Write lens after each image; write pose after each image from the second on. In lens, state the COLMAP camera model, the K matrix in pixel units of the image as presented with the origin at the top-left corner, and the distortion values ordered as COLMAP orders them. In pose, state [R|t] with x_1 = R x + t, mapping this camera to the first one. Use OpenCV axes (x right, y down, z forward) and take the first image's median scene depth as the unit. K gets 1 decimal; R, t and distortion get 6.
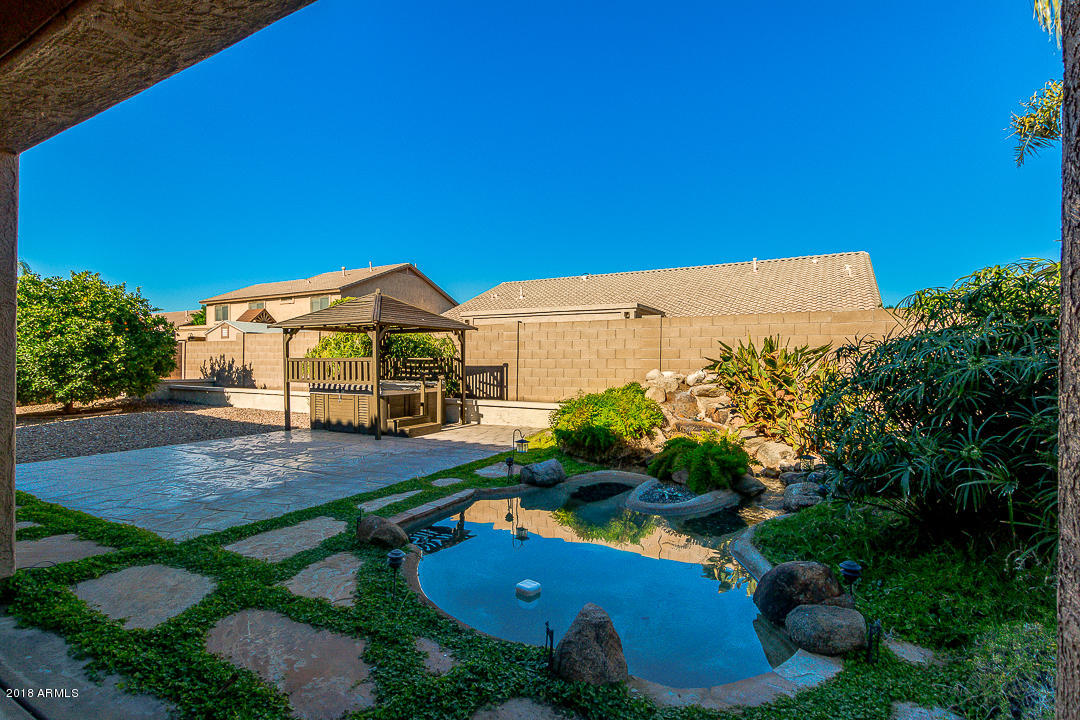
lens RADIAL K [[519.7, 0, 538.0], [0, 519.7, 364.4], [0, 0, 1]] dist [0.011064, -0.000728]
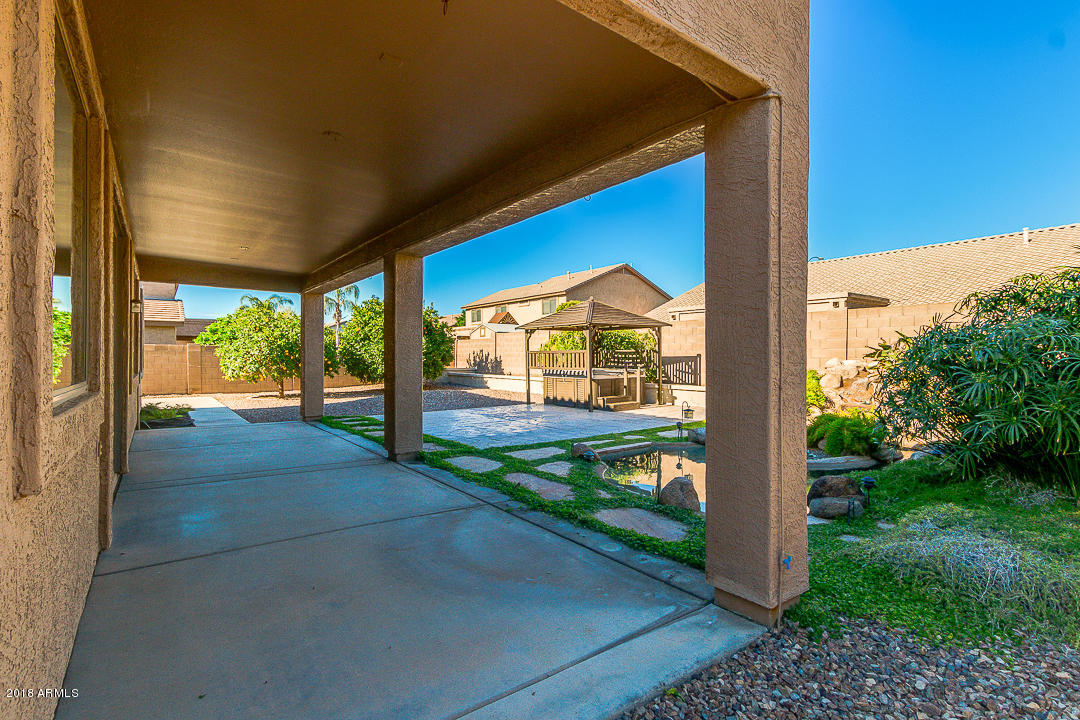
lens RADIAL K [[519.7, 0, 538.9], [0, 519.7, 358.5], [0, 0, 1]] dist [0.011064, -0.000728]
pose [[0.914455, -0.003823, -0.404669, 0.087064], [0.004729, 0.999988, 0.001239, 0.005030], [0.404659, -0.003046, 0.914462, -0.211970]]
